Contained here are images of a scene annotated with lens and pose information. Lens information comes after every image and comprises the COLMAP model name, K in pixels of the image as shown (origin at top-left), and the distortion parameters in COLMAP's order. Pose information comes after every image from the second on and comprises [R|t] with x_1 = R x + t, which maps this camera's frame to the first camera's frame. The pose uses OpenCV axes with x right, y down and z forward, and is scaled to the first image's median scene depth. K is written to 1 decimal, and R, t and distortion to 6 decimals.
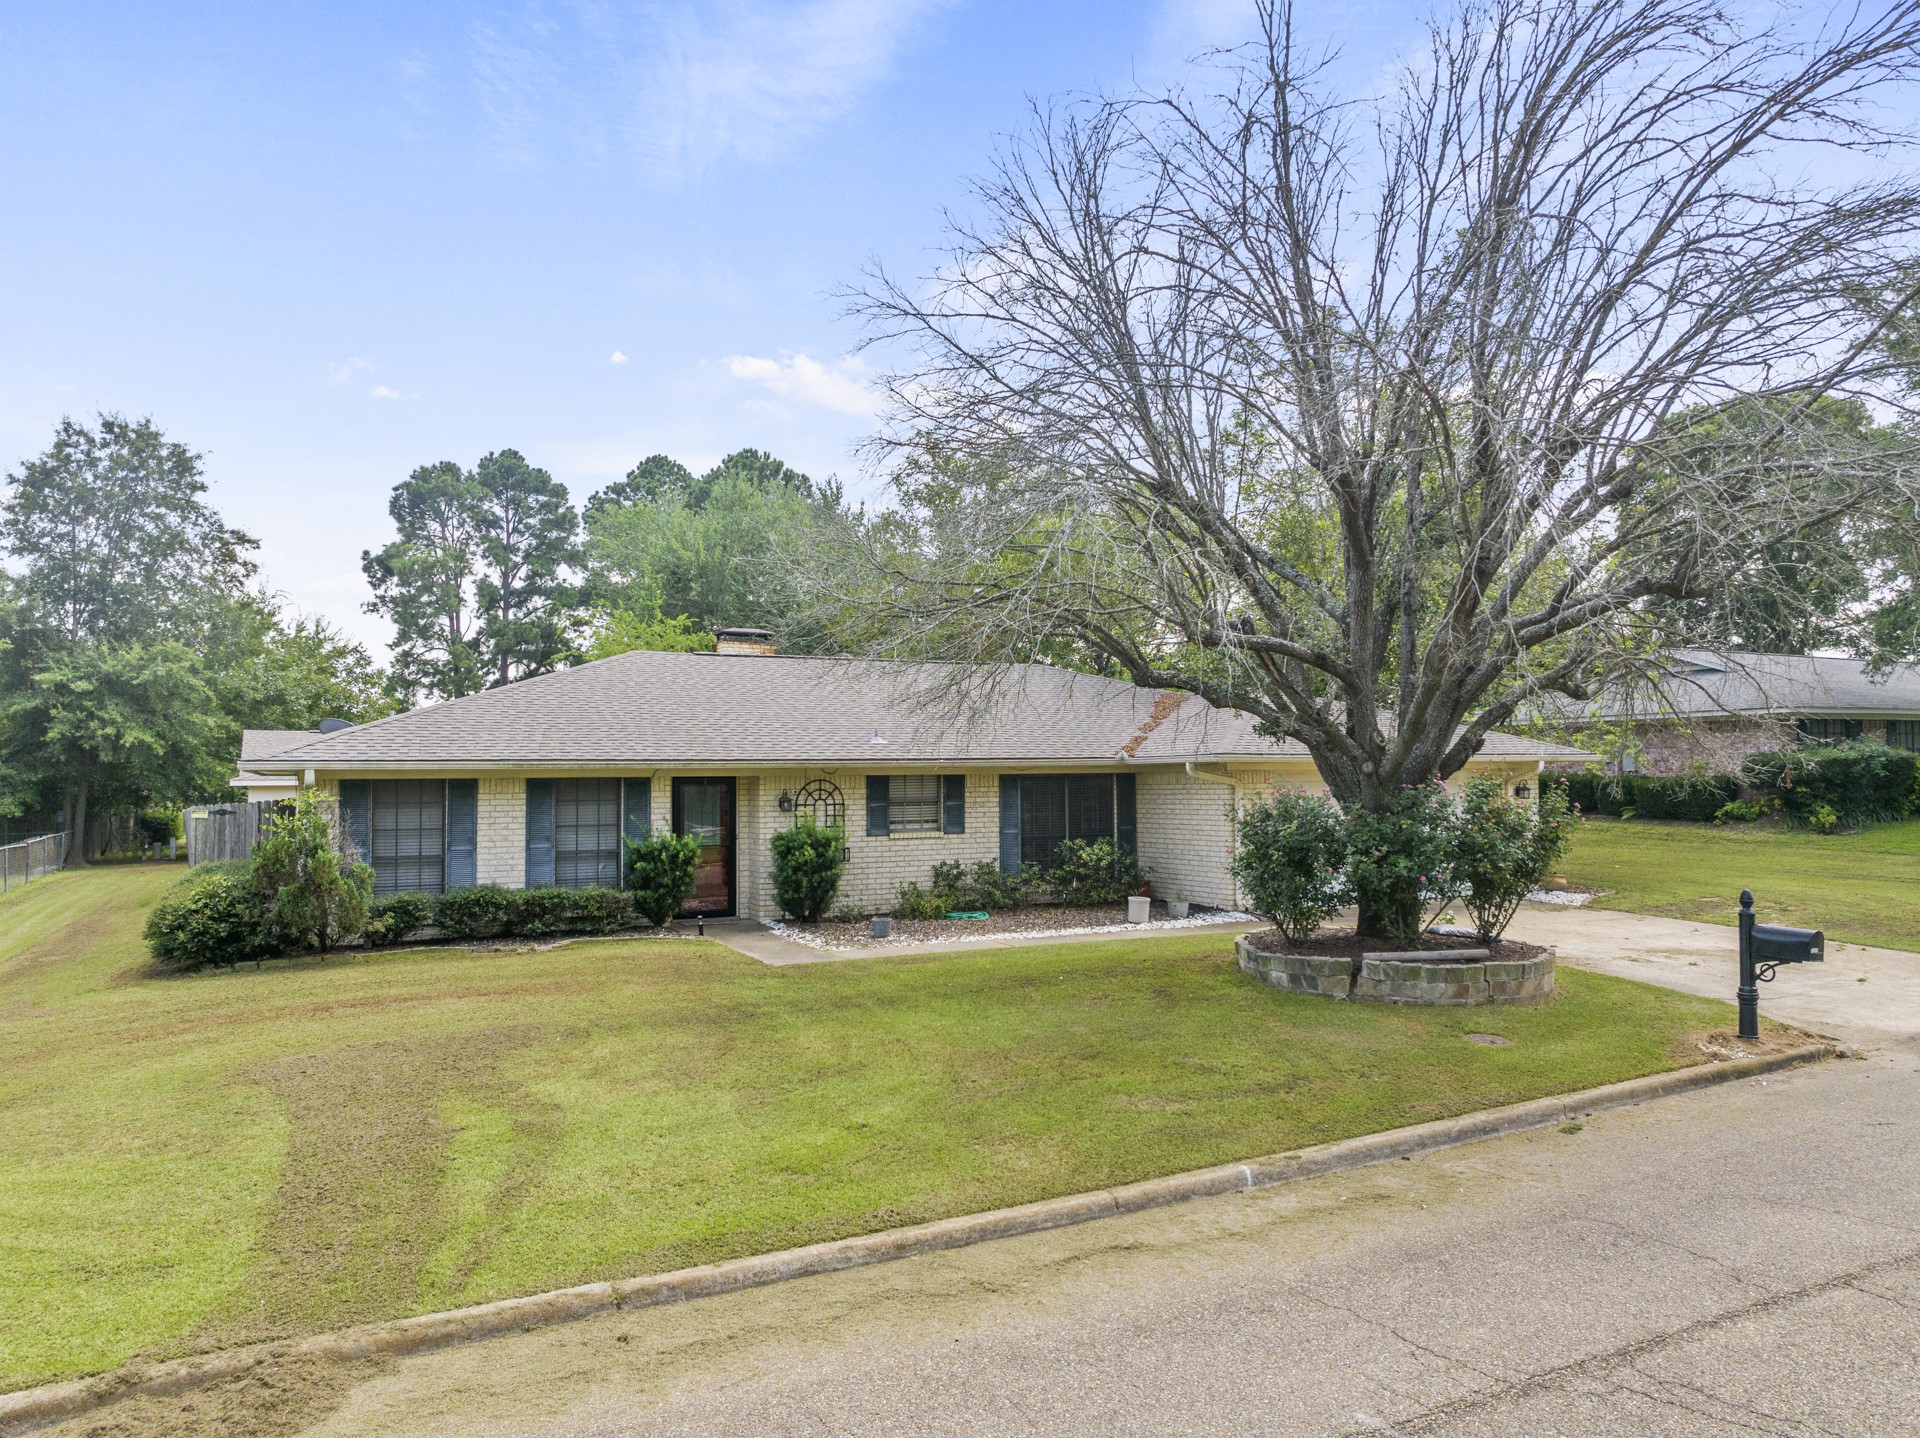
lens RADIAL K [[1334.0, 0, 960.0], [0, 1334.0, 719.0], [0, 0, 1]] dist [-0.051451, -0.000320]
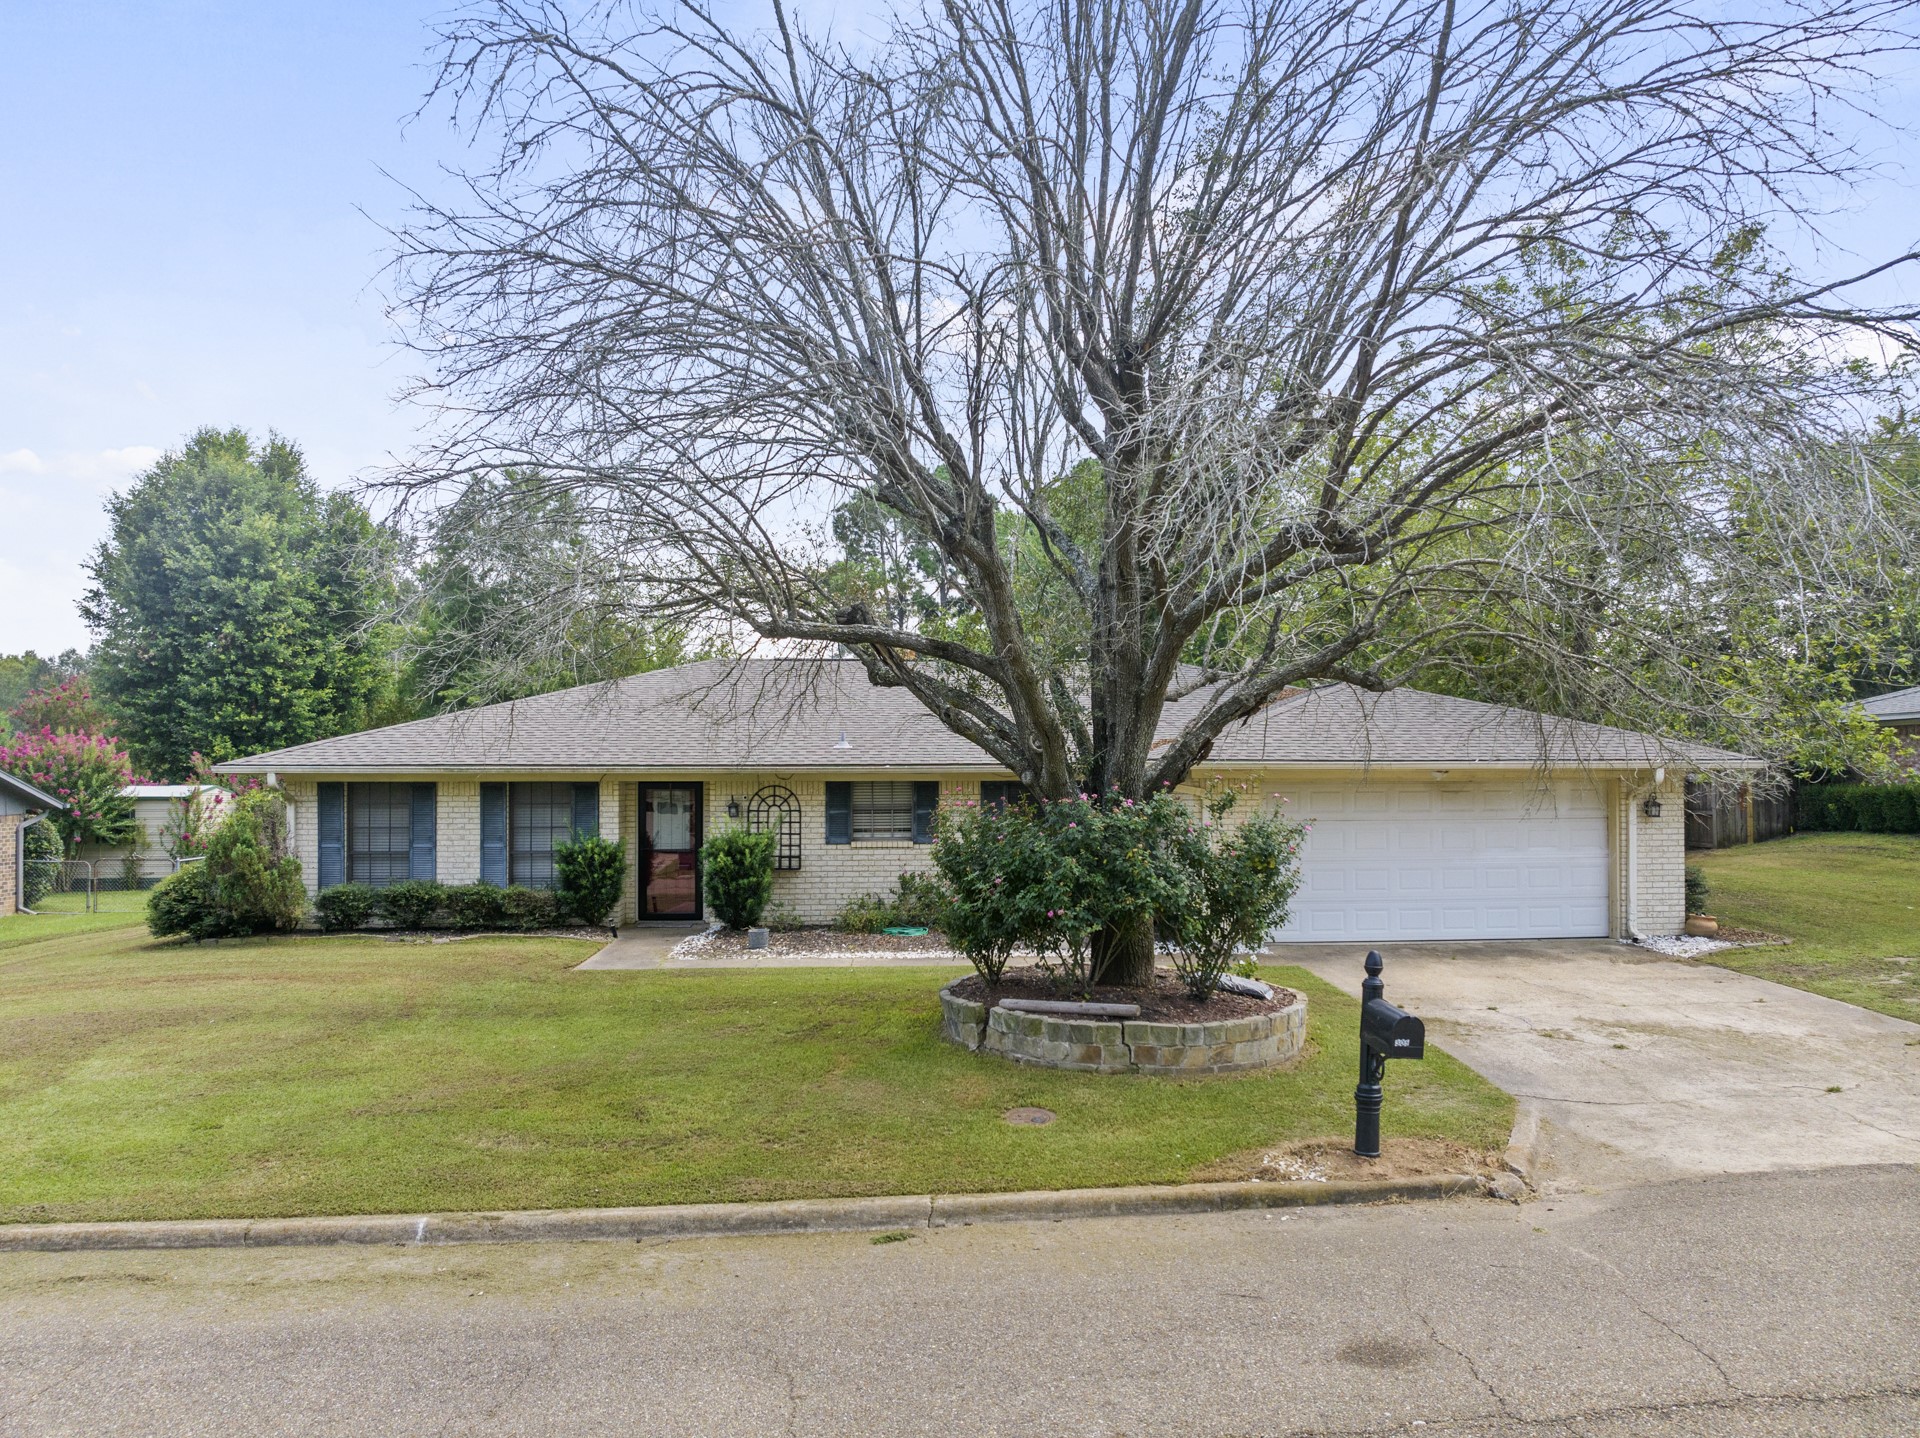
lens RADIAL K [[1351.4, 0, 960.0], [0, 1351.4, 719.0], [0, 0, 1]] dist [-0.035522, 0.002323]
pose [[0.921605, -0.010702, -0.387982, 0.576343], [0.009712, 0.999943, -0.004513, 0.003323], [0.388008, 0.000391, 0.921656, 0.191165]]
